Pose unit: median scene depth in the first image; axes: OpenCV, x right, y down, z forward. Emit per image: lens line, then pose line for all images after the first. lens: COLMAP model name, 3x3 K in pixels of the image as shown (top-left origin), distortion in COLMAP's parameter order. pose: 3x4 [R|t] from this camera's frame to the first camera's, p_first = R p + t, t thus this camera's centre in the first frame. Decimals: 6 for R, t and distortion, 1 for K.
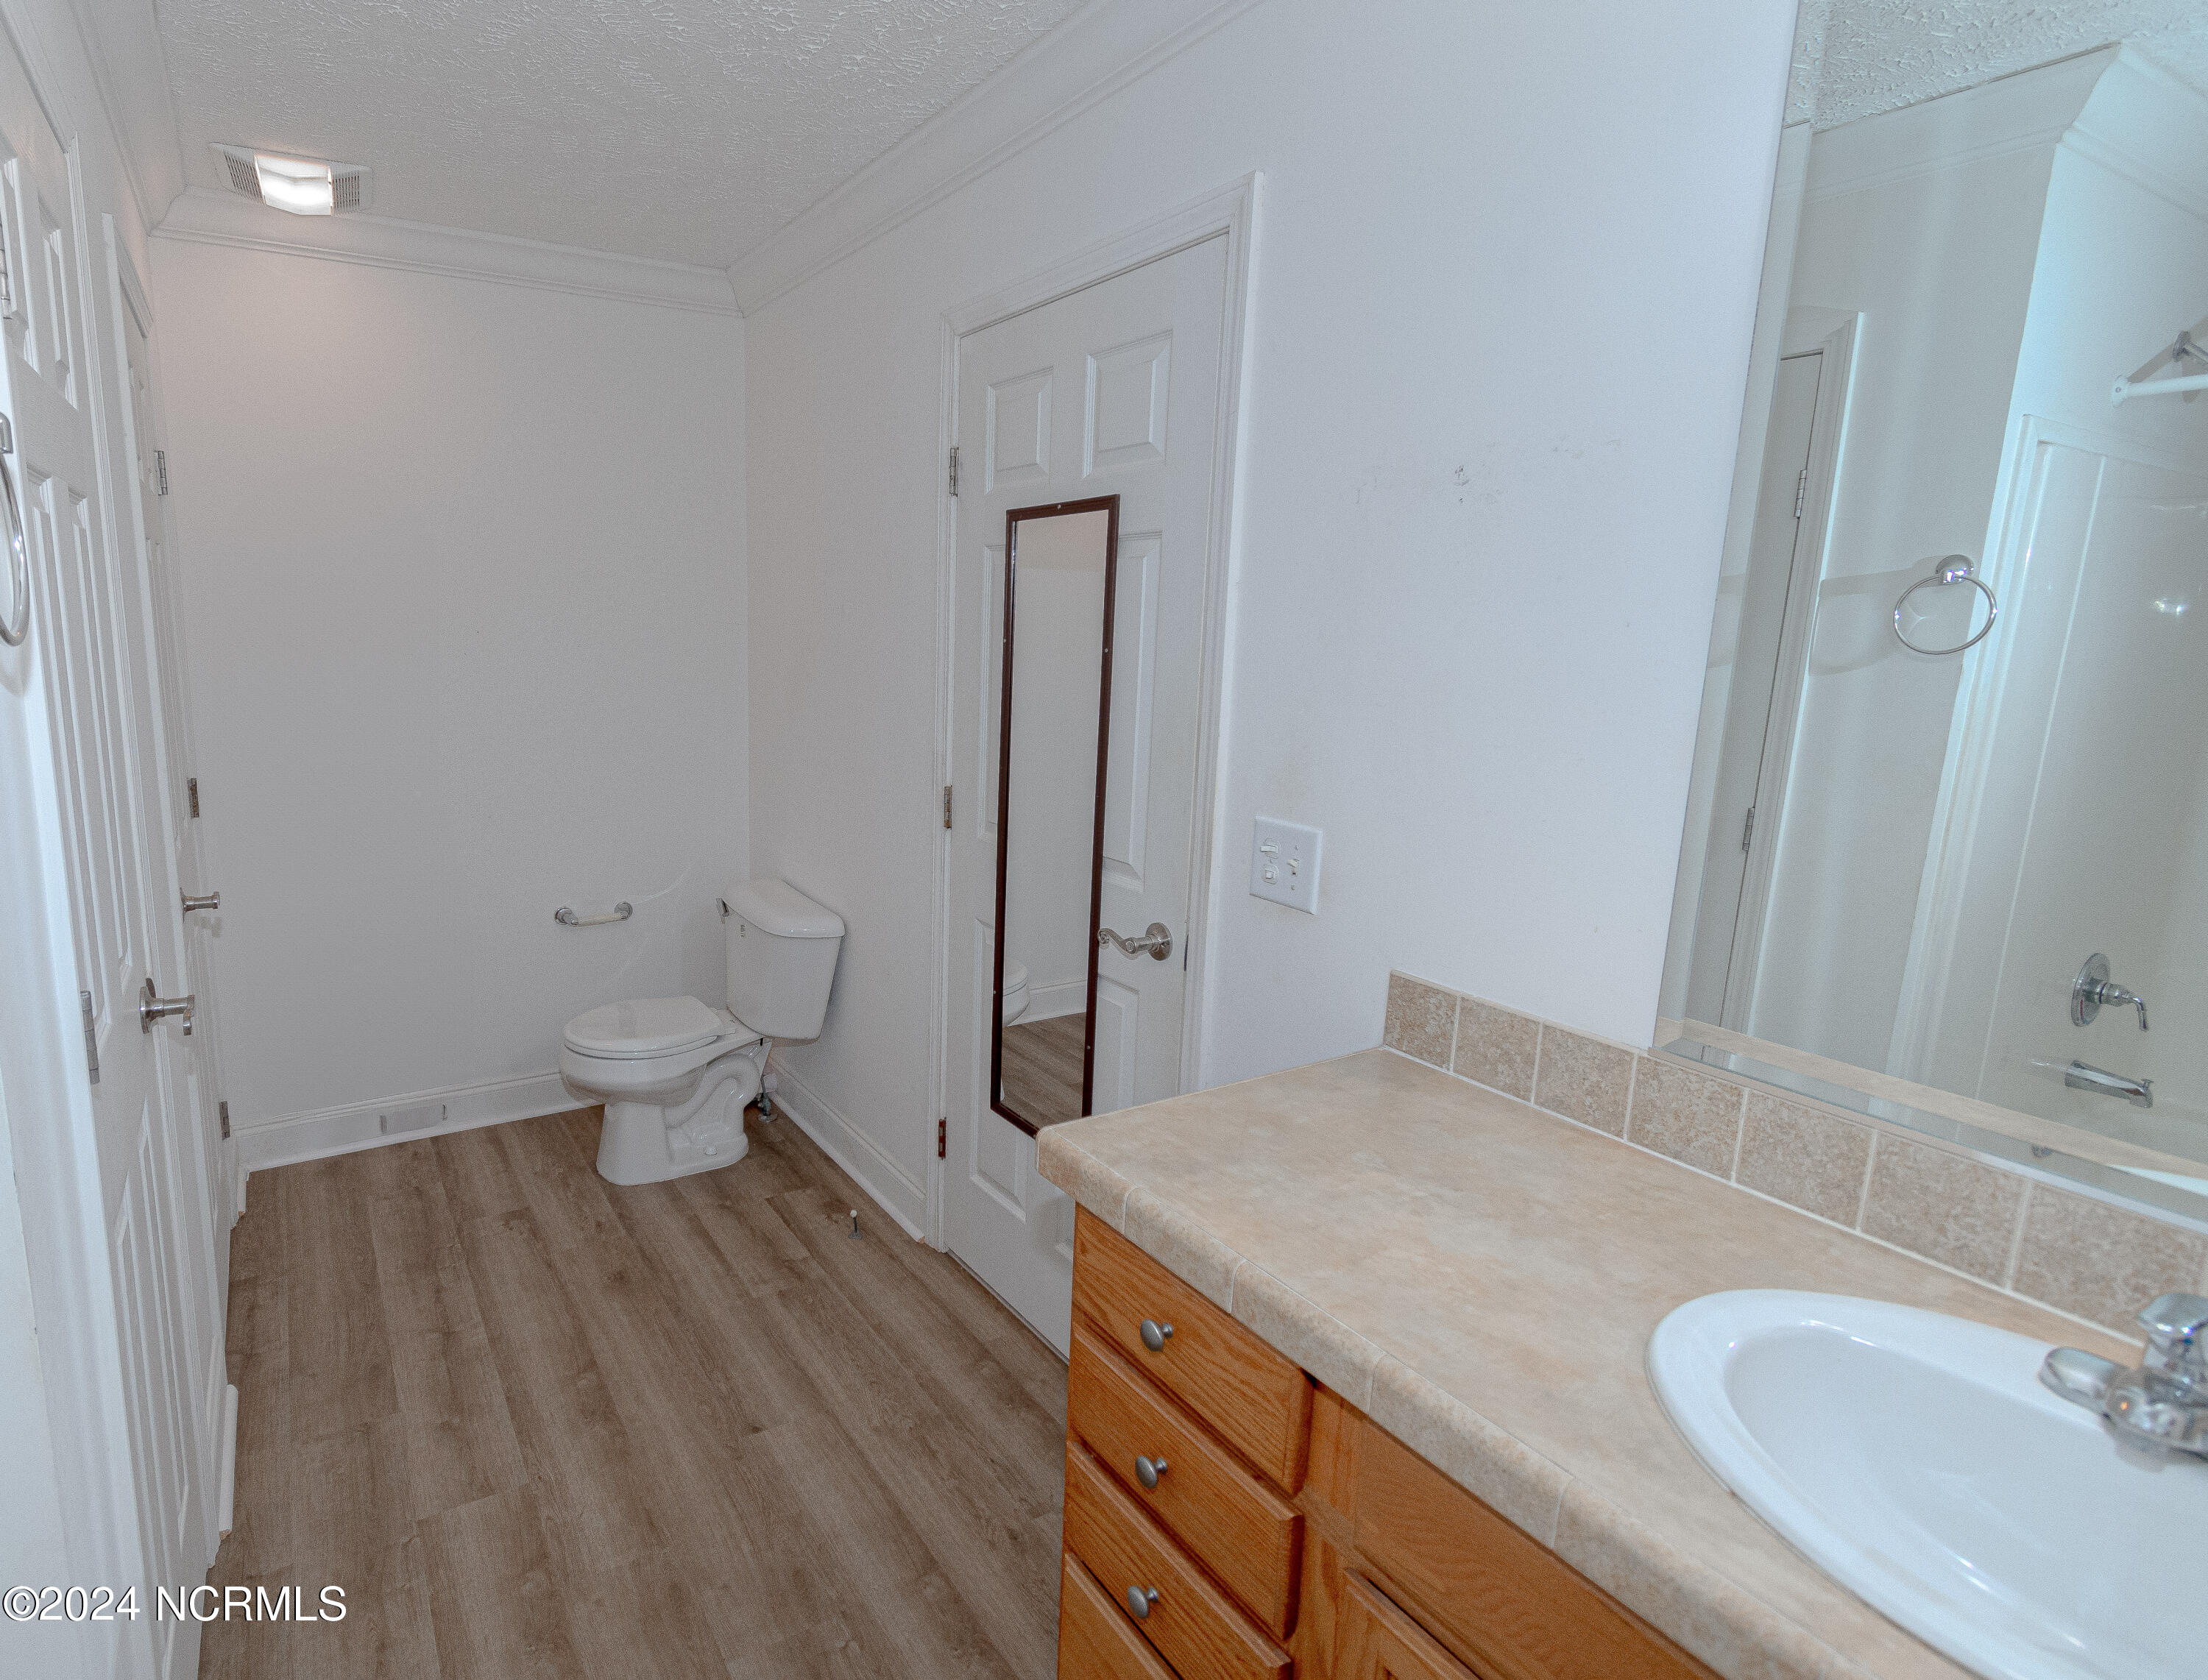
lens RADIAL K [[1090.8, 0, 1104.0], [0, 1090.8, 840.0], [0, 0, 1]] dist [-0.001258, -0.000255]
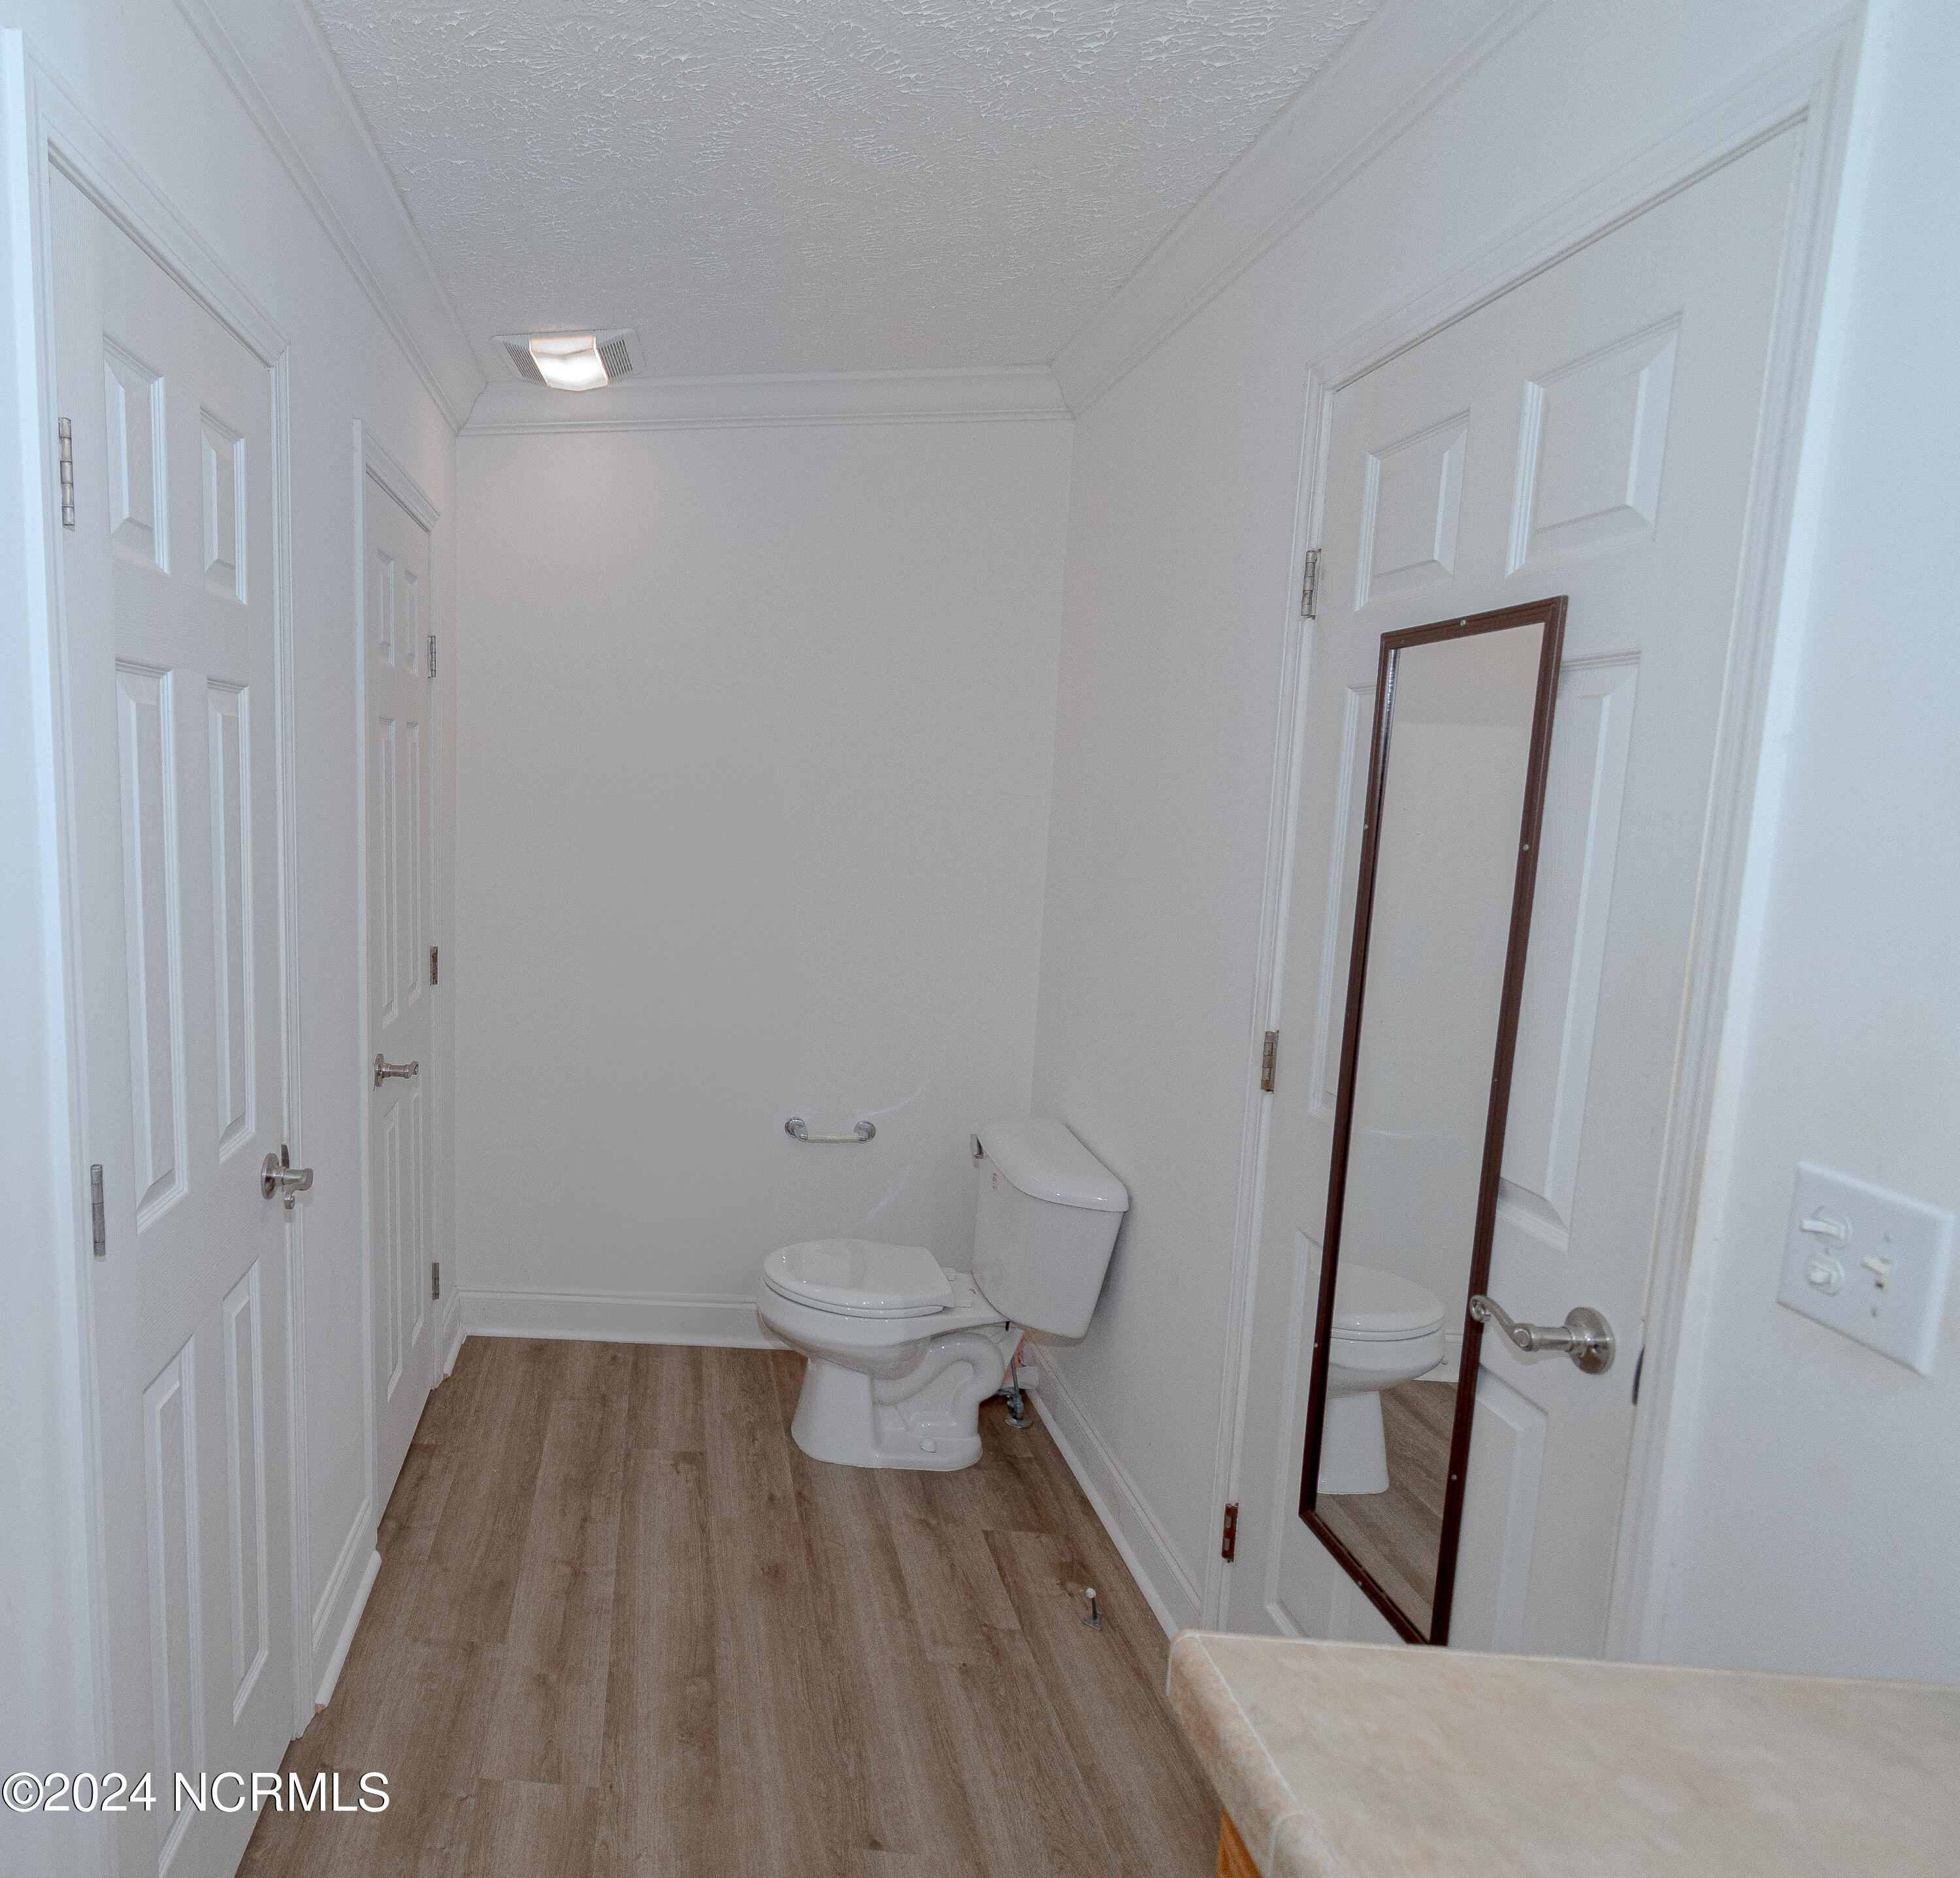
lens RADIAL K [[1227.4, 0, 977.8], [0, 1227.4, 924.8], [0, 0, 1]] dist [-0.001610, -0.000546]
pose [[0.782623, 0.079563, -0.617390, 0.198939], [-0.123109, 0.991992, -0.028218, -0.075816], [0.610201, 0.098090, 0.786151, 0.283195]]
